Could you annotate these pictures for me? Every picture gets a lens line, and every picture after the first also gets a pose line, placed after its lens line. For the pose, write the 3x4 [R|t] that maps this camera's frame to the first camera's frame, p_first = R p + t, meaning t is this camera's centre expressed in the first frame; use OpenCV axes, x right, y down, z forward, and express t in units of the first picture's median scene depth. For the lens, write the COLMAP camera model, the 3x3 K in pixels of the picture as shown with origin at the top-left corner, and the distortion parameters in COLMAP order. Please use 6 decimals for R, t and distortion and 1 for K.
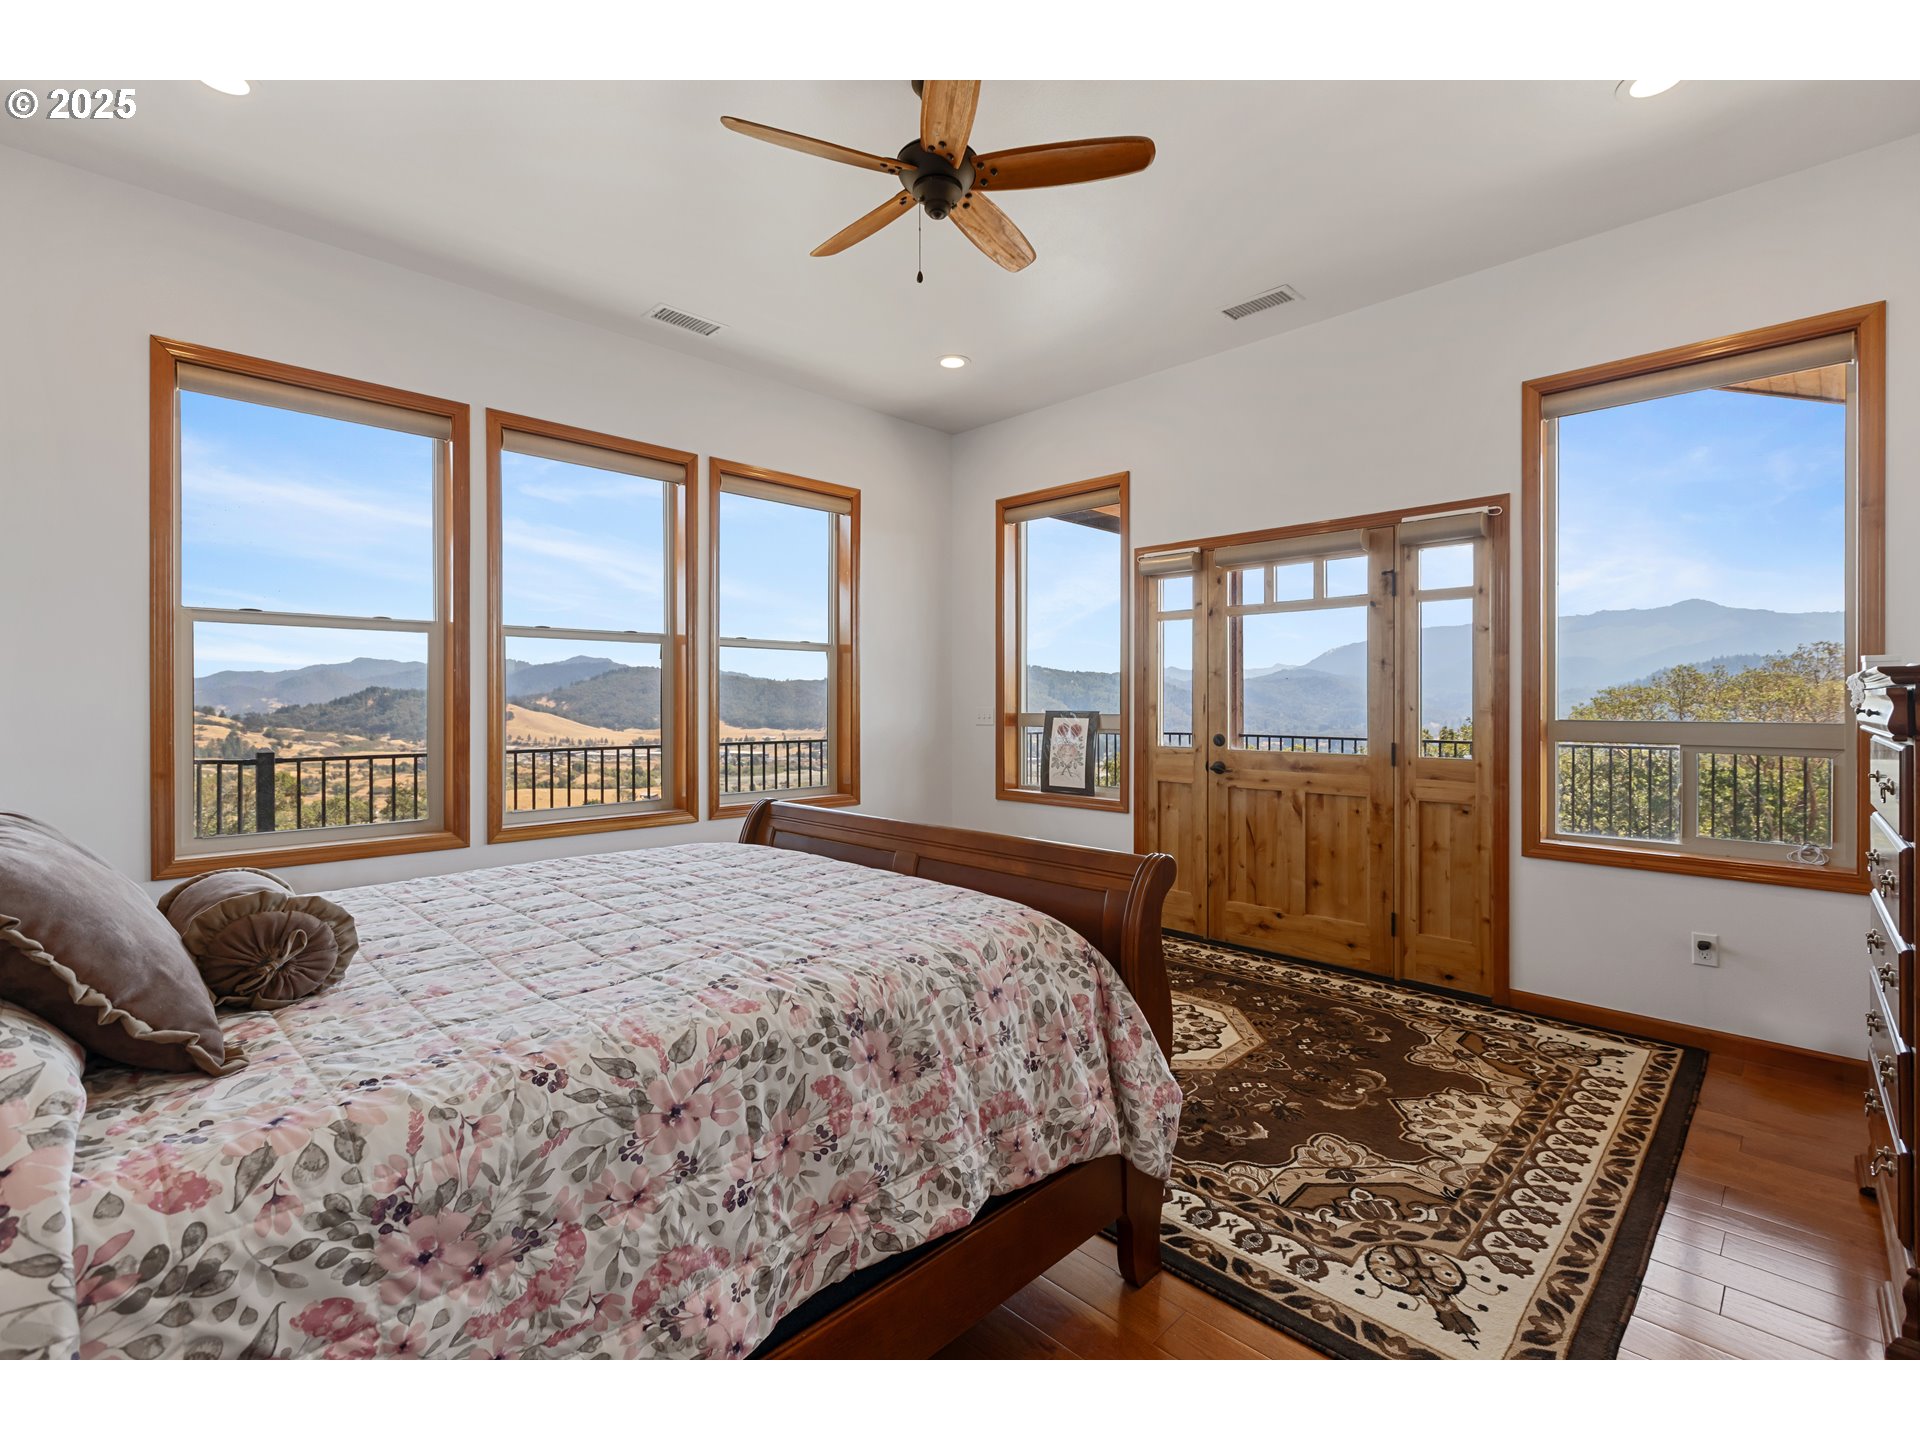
lens RADIAL K [[861.1, 0, 959.4], [0, 861.1, 700.9], [0, 0, 1]] dist [0.003921, 0.000508]
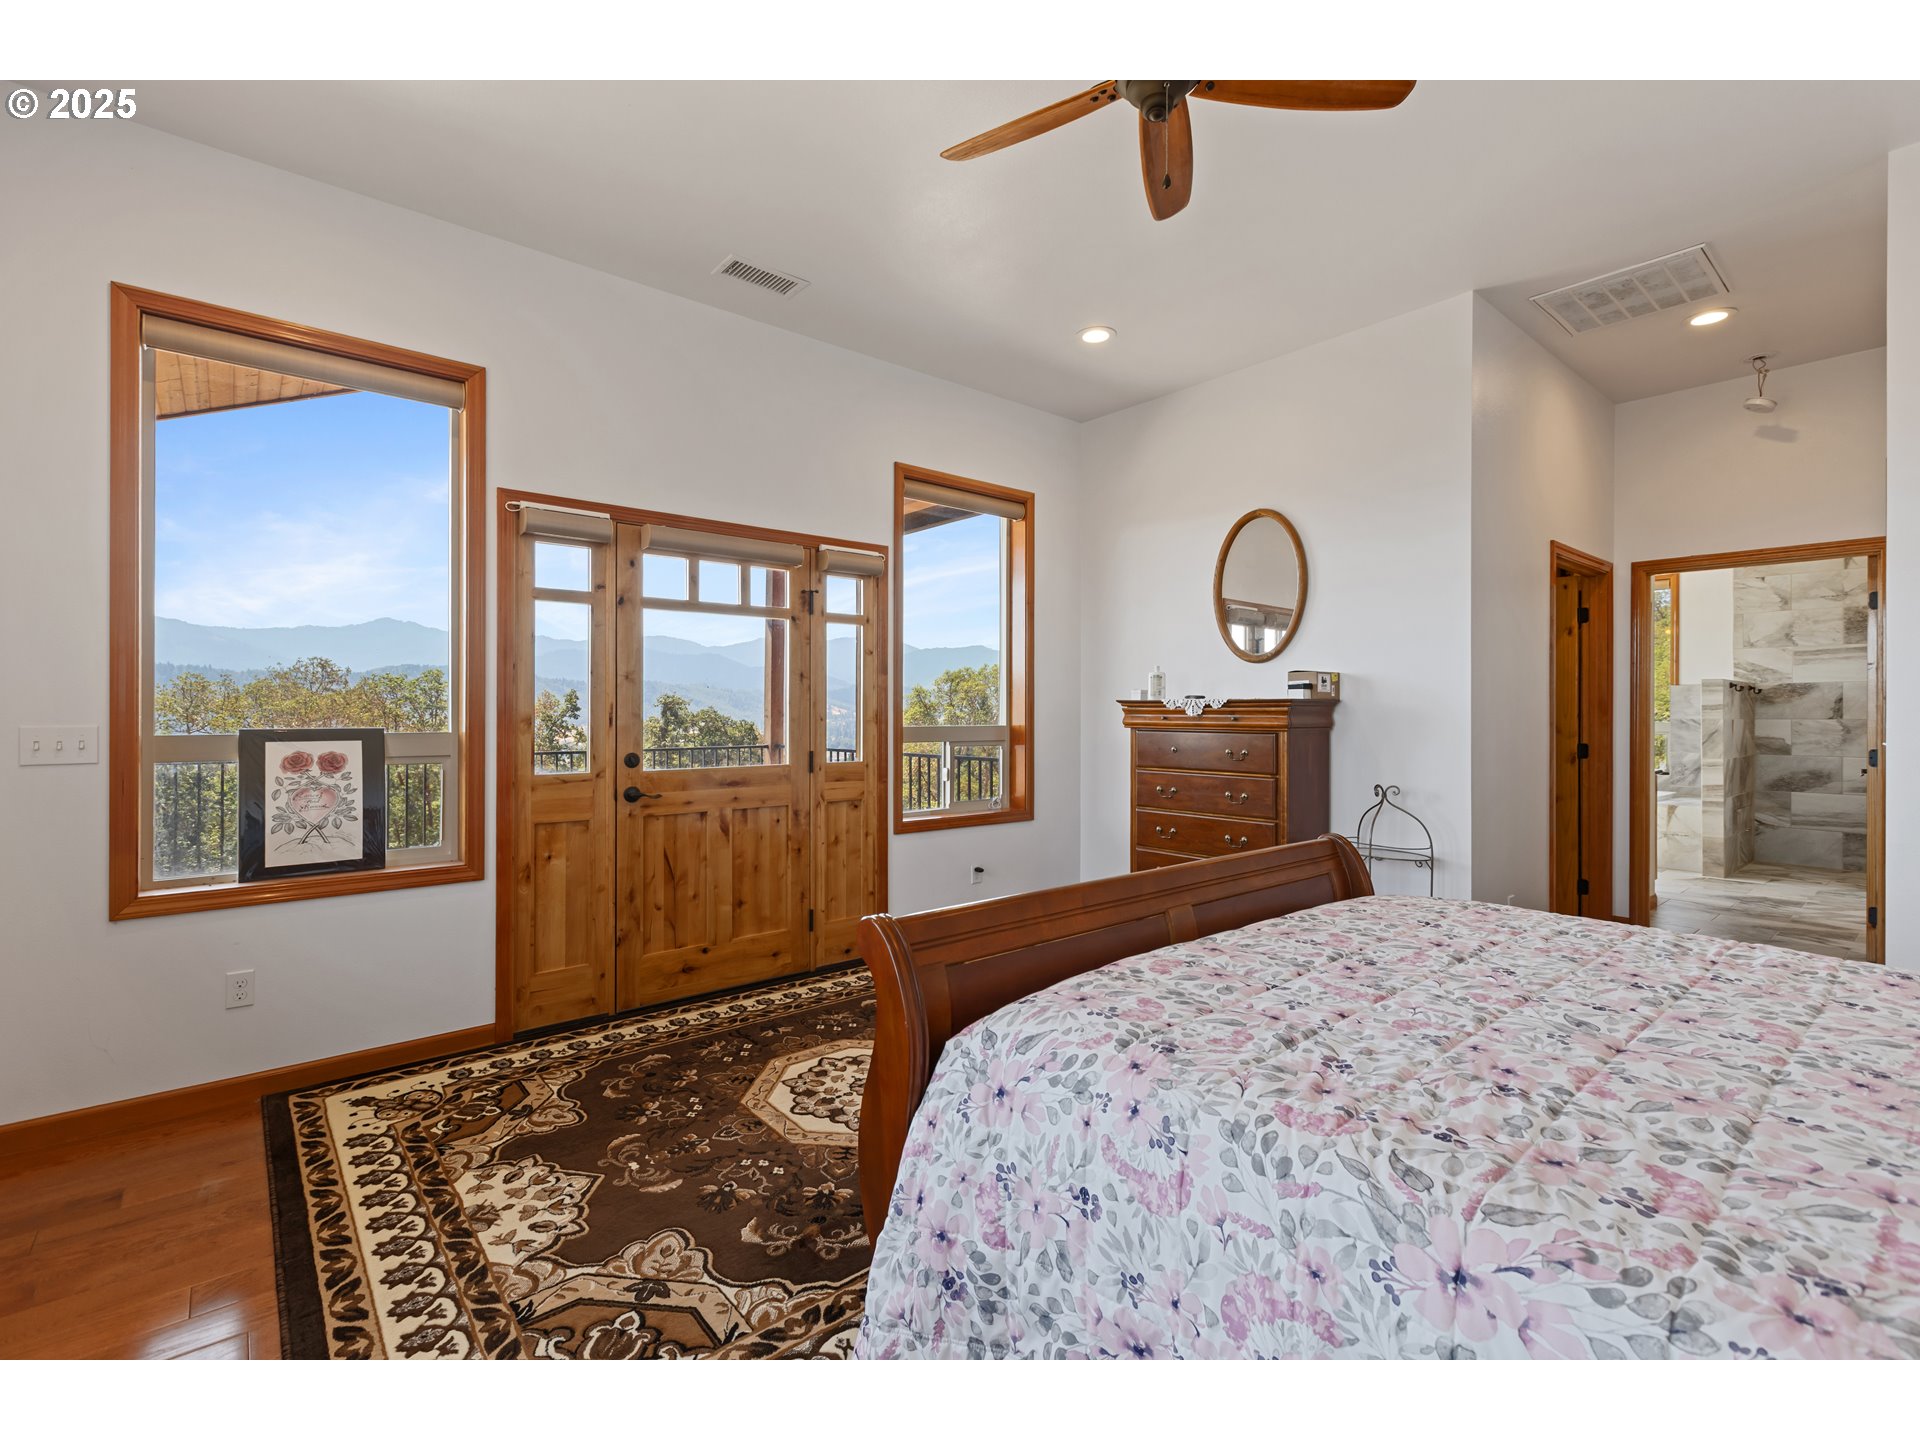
lens RADIAL K [[867.8, 0, 958.8], [0, 867.8, 709.5], [0, 0, 1]] dist [-0.000116, 0.000048]
pose [[0.086997, -0.000010, 0.996209, -0.517822], [-0.004499, 0.999990, 0.000402, -0.004293], [-0.996198, -0.004517, 0.086996, 0.671832]]
